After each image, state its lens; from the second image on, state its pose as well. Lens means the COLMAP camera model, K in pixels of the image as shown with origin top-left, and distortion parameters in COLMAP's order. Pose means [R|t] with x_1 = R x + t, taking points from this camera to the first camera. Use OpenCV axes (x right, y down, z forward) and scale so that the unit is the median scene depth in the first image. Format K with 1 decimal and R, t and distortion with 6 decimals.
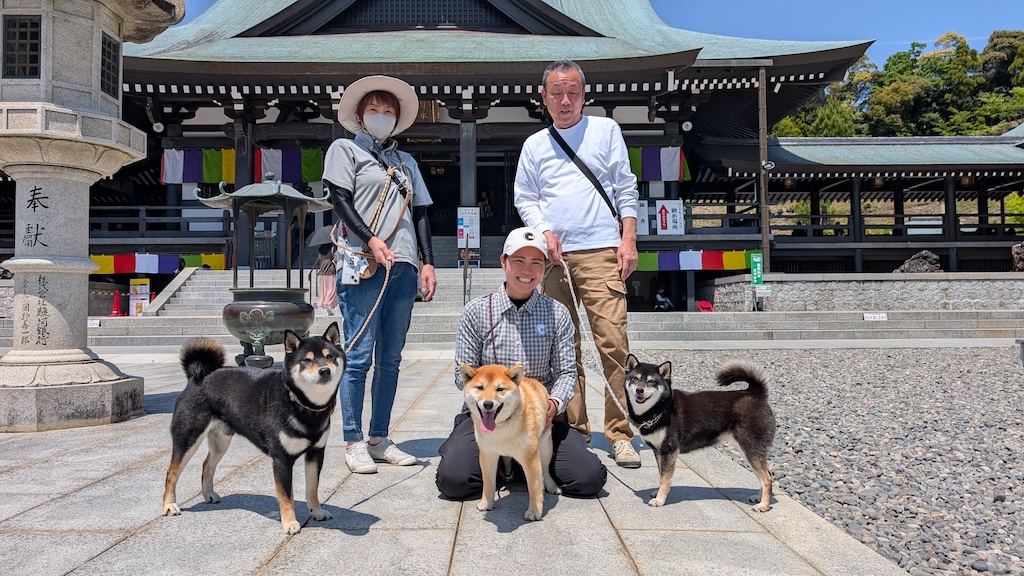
lens RADIAL K [[745.2, 0, 513.6], [0, 745.2, 285.0], [0, 0, 1]] dist [0.010833, -0.009630]
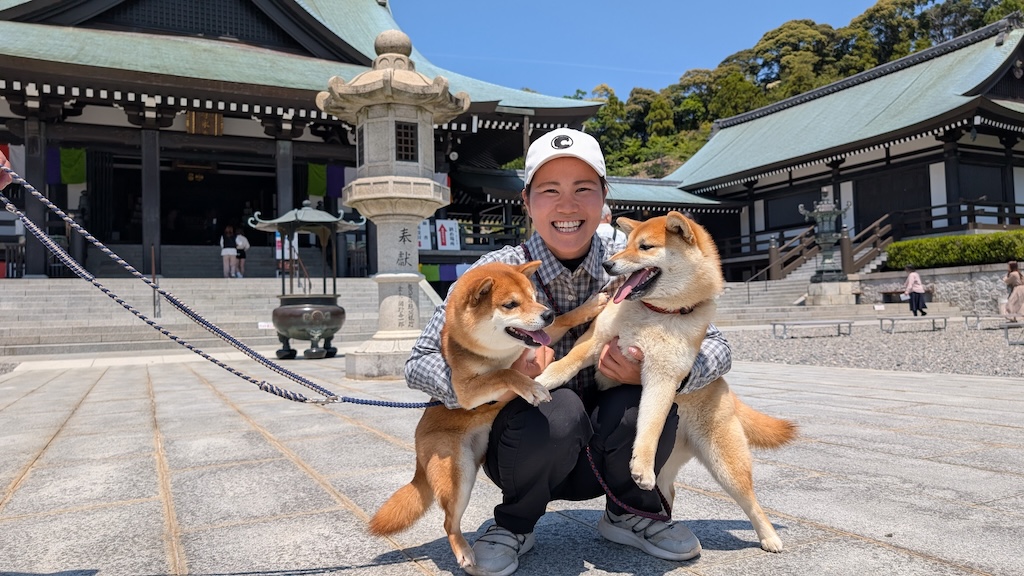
lens RADIAL K [[741.4, 0, 527.8], [0, 741.4, 312.4], [0, 0, 1]] dist [0.007207, -0.006394]
pose [[0.897104, -0.016132, 0.441524, -0.186953], [0.005772, 0.999676, 0.024798, 0.001793], [-0.441781, -0.019698, 0.896907, -0.091644]]
